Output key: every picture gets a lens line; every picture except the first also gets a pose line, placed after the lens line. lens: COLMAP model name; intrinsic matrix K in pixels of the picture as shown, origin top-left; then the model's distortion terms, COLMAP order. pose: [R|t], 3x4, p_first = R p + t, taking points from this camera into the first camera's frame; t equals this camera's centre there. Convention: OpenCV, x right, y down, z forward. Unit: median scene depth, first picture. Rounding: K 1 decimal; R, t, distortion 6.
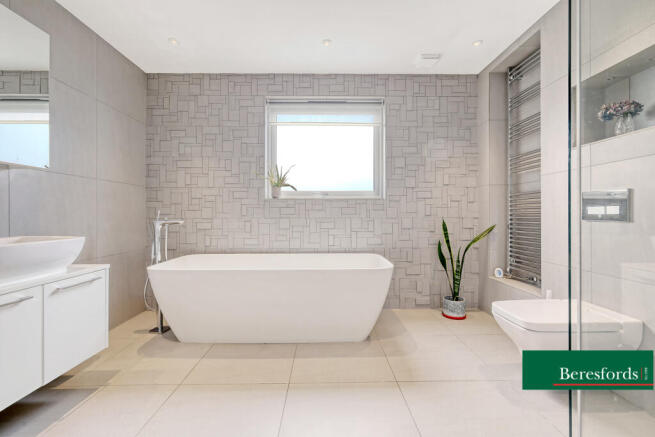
lens RADIAL K [[288.5, 0, 327.6], [0, 288.5, 219.0], [0, 0, 1]] dist [0.000230, 0.000416]
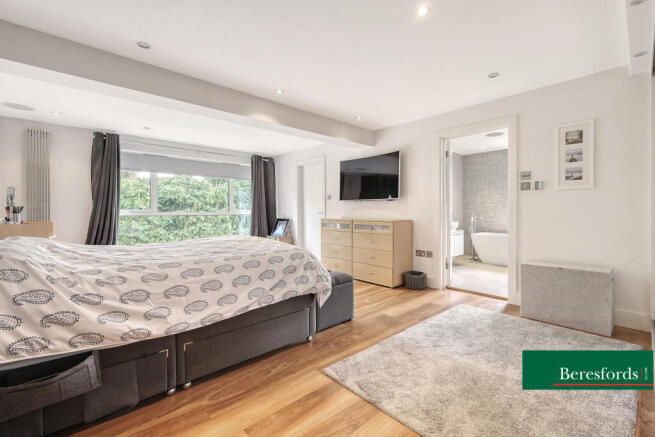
lens RADIAL K [[288.5, 0, 328.3], [0, 288.5, 216.5], [0, 0, 1]] dist [0.000230, 0.000416]
pose [[0.673456, 0.014218, -0.739090, 0.411426], [-0.005289, 0.999882, 0.014416, -0.027014], [0.739208, -0.005799, 0.673452, -1.504298]]
